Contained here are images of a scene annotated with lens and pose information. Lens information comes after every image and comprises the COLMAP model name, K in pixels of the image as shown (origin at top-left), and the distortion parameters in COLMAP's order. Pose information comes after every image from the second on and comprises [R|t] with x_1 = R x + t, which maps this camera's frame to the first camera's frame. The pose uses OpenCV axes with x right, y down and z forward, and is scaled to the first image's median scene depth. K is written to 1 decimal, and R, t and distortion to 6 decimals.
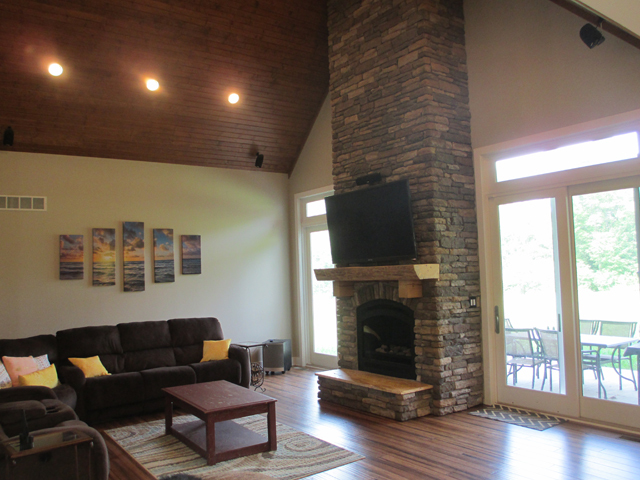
lens RADIAL K [[544.0, 0, 318.9], [0, 544.0, 230.9], [0, 0, 1]] dist [-0.051398, 0.010024]
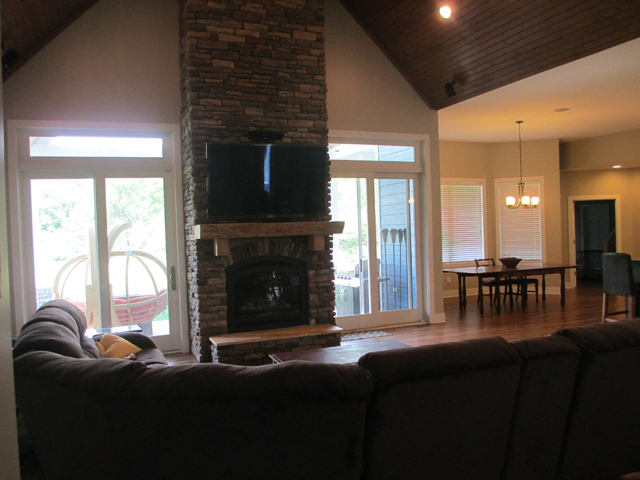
lens RADIAL K [[537.4, 0, 302.3], [0, 537.4, 236.4], [0, 0, 1]] dist [-0.066424, 0.003134]
pose [[0.241512, 0.015223, 0.970278, -0.890205], [-0.050997, 0.998694, -0.002975, 0.094201], [-0.969057, -0.048763, 0.241973, 0.729919]]
